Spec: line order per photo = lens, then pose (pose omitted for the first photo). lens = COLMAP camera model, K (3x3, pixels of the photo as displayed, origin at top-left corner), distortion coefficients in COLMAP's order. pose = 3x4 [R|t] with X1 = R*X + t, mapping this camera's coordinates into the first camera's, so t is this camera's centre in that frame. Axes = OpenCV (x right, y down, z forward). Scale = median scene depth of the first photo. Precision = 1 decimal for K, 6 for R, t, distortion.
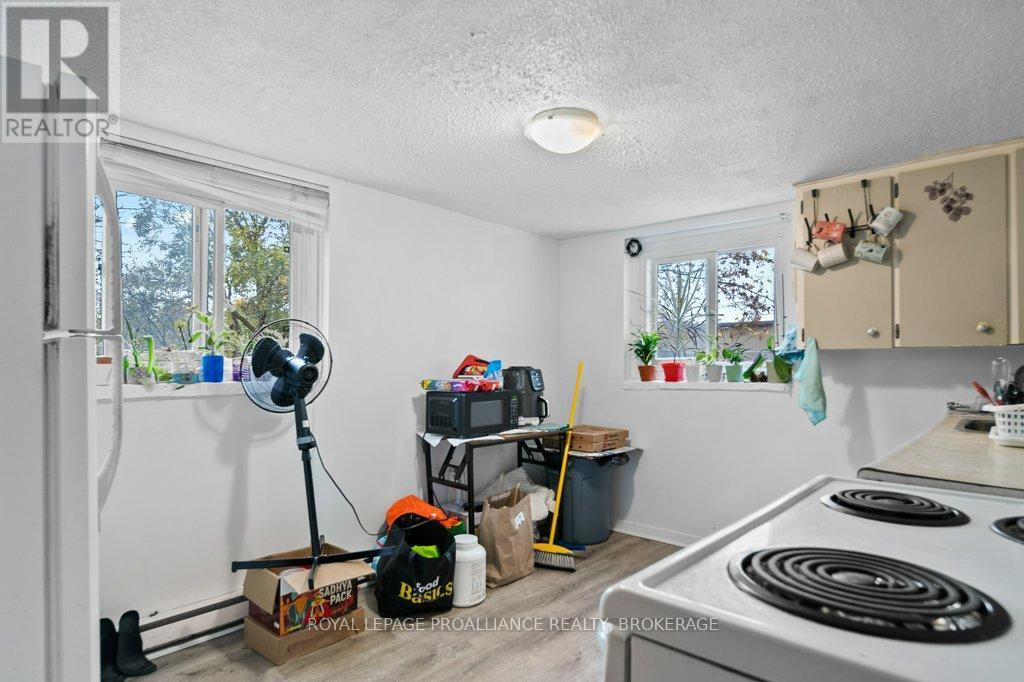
lens RADIAL K [[566.7, 0, 512.6], [0, 566.7, 363.7], [0, 0, 1]] dist [0.000549, 0.000100]
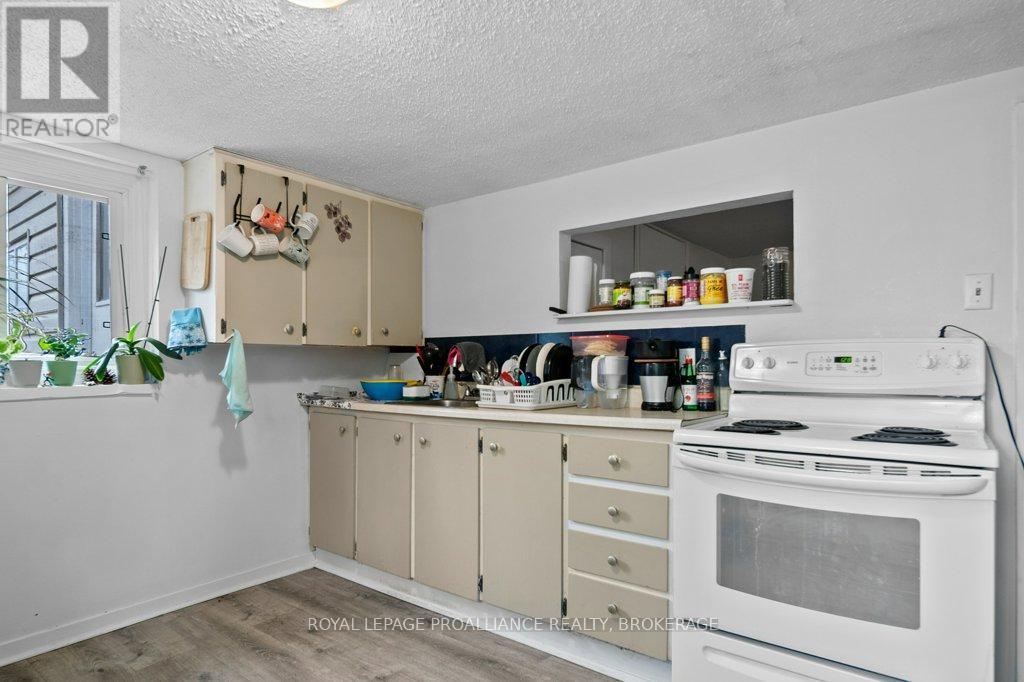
lens RADIAL K [[566.7, 0, 512.6], [0, 566.7, 363.7], [0, 0, 1]] dist [0.000549, 0.000100]
pose [[-0.083350, -0.000892, 0.996520, -0.424648], [-0.002204, 0.999997, 0.000711, 0.005473], [-0.996518, -0.002137, -0.083352, 0.696995]]
